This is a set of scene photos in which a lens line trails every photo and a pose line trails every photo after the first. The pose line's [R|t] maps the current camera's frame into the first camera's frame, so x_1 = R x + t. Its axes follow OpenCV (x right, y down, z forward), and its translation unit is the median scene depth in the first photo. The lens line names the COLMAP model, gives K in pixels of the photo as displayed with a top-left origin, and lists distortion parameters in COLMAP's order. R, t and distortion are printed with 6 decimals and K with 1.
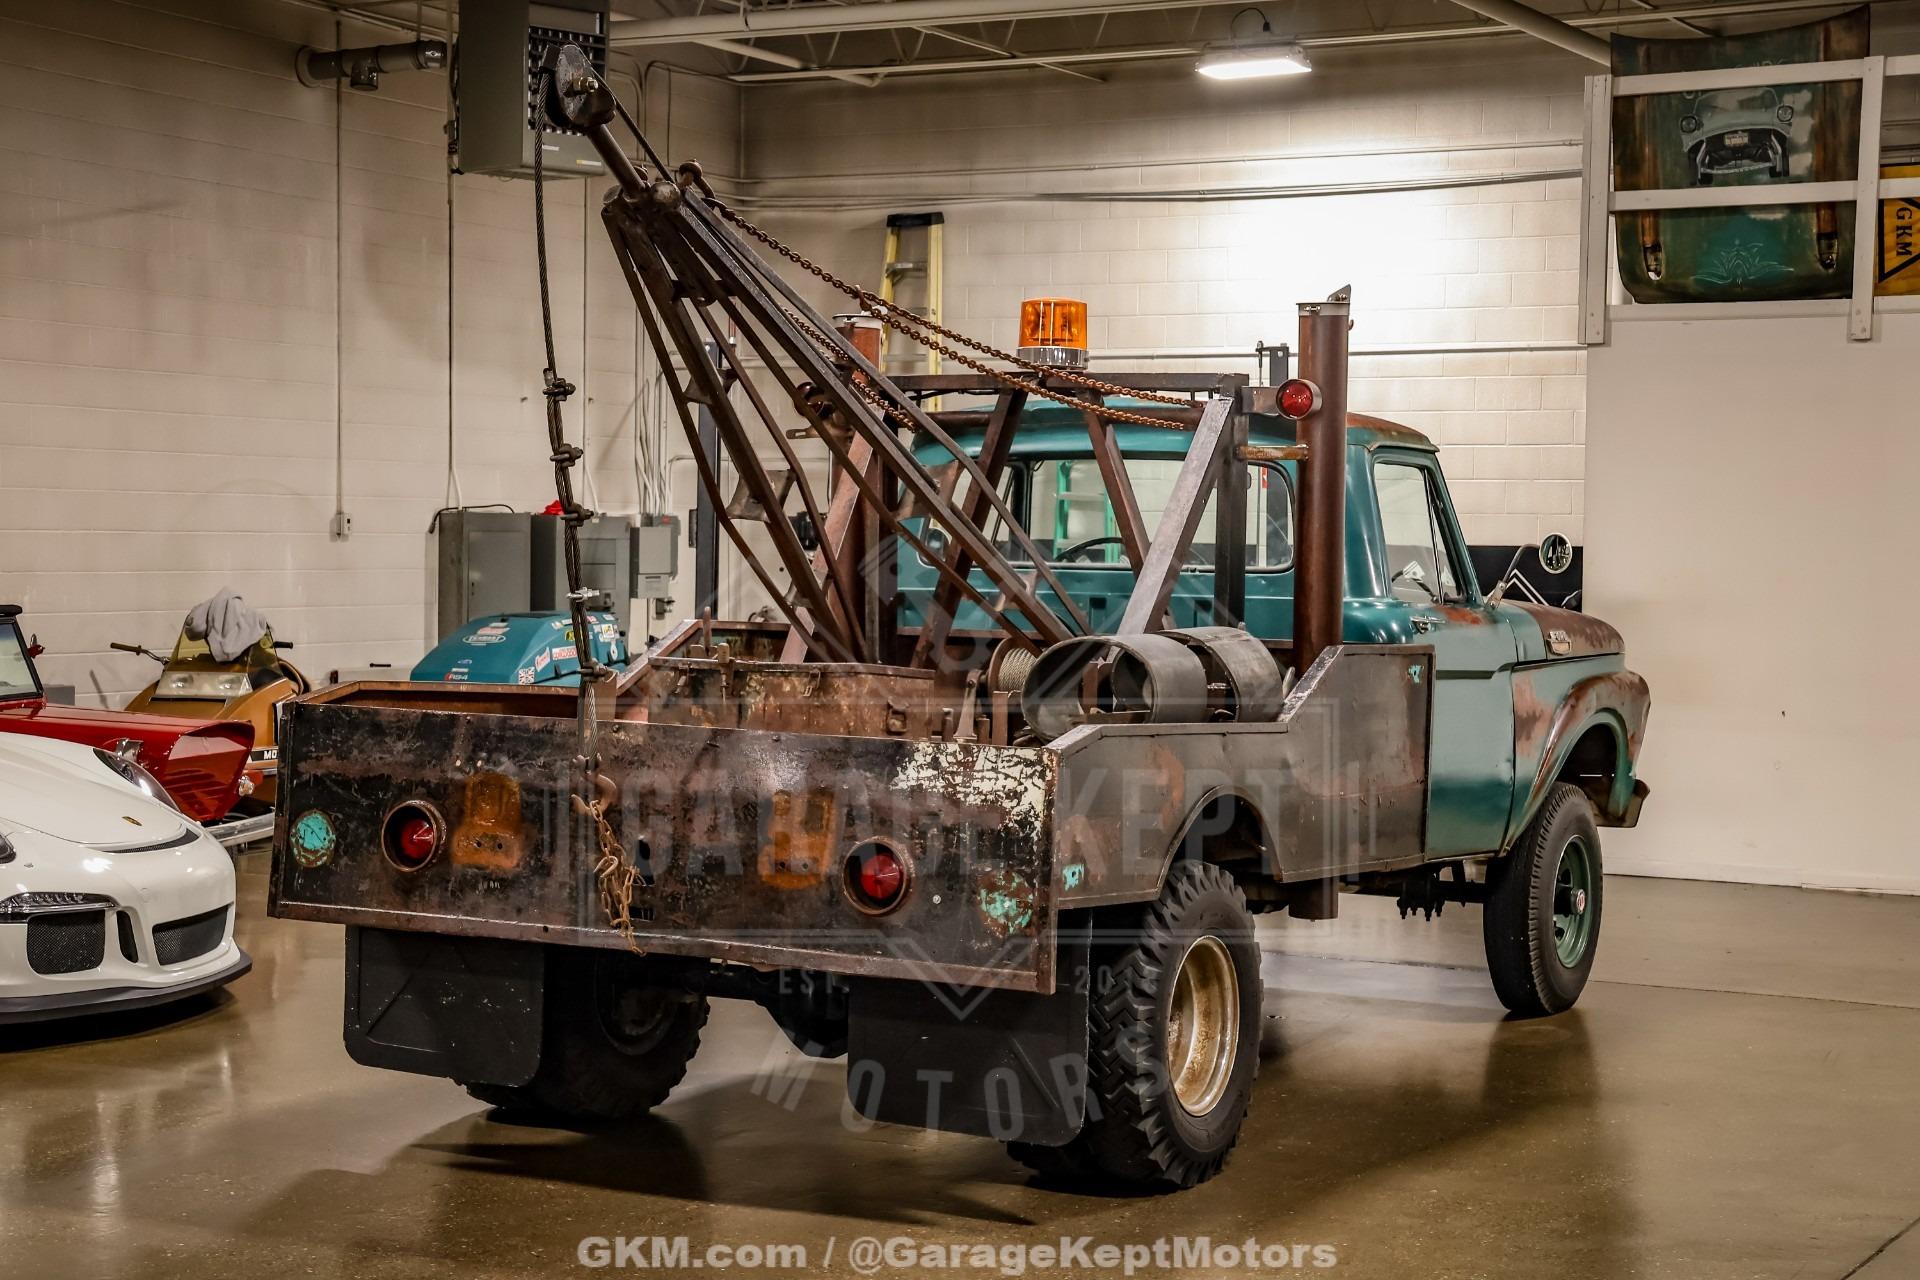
lens RADIAL K [[3226.4, 0, 960.0], [0, 3226.4, 640.0], [0, 0, 1]] dist [0.154092, 0.434015]
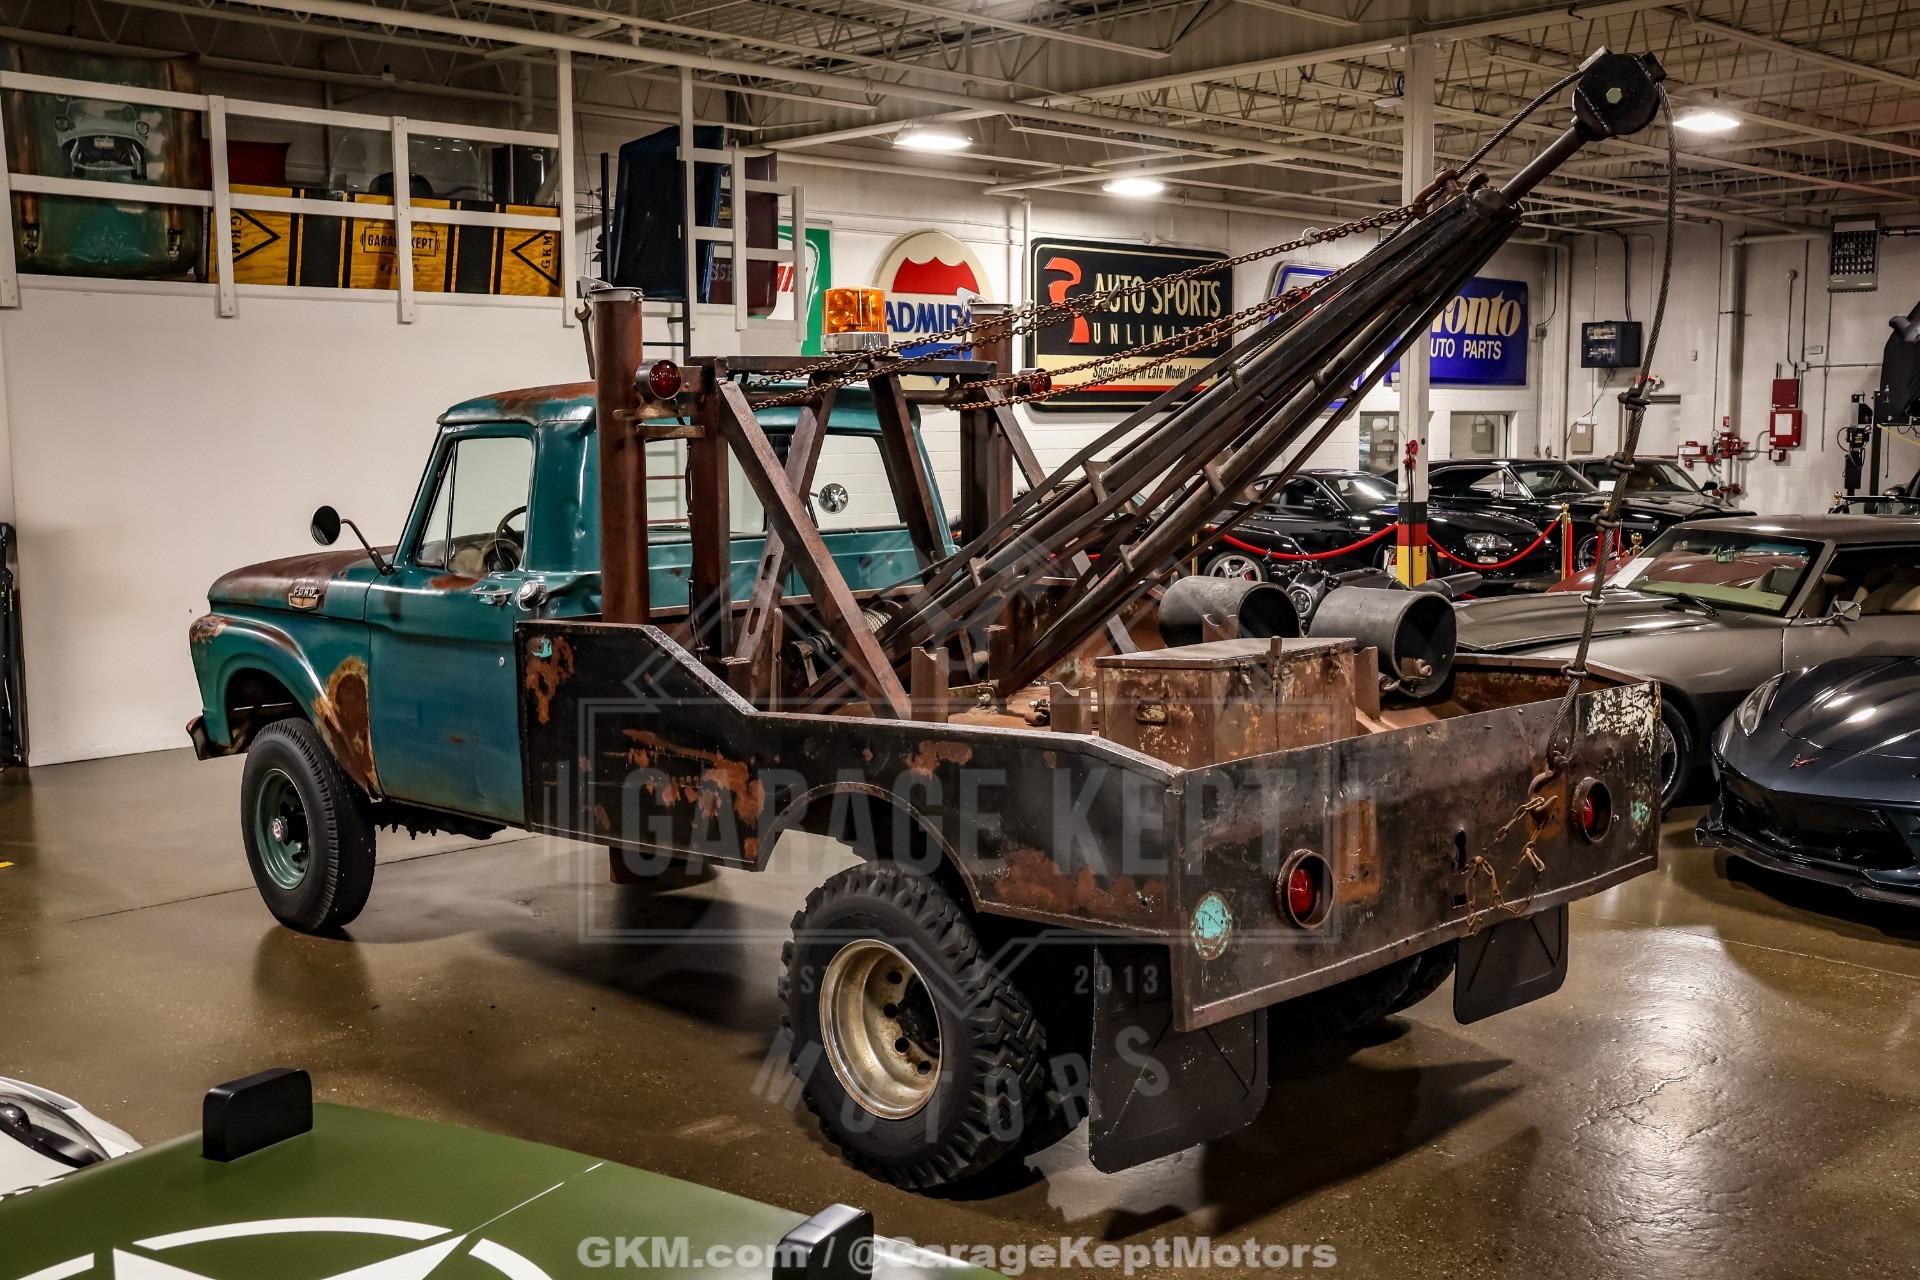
lens RADIAL K [[1927.0, 0, 960.0], [0, 1927.0, 640.0], [0, 0, 1]] dist [-0.070990, 0.204768]
pose [[0.306691, -0.123860, 0.943716, -0.677192], [0.044623, 0.992278, 0.115732, -0.072378], [-0.950763, 0.006617, 0.309850, 0.905577]]
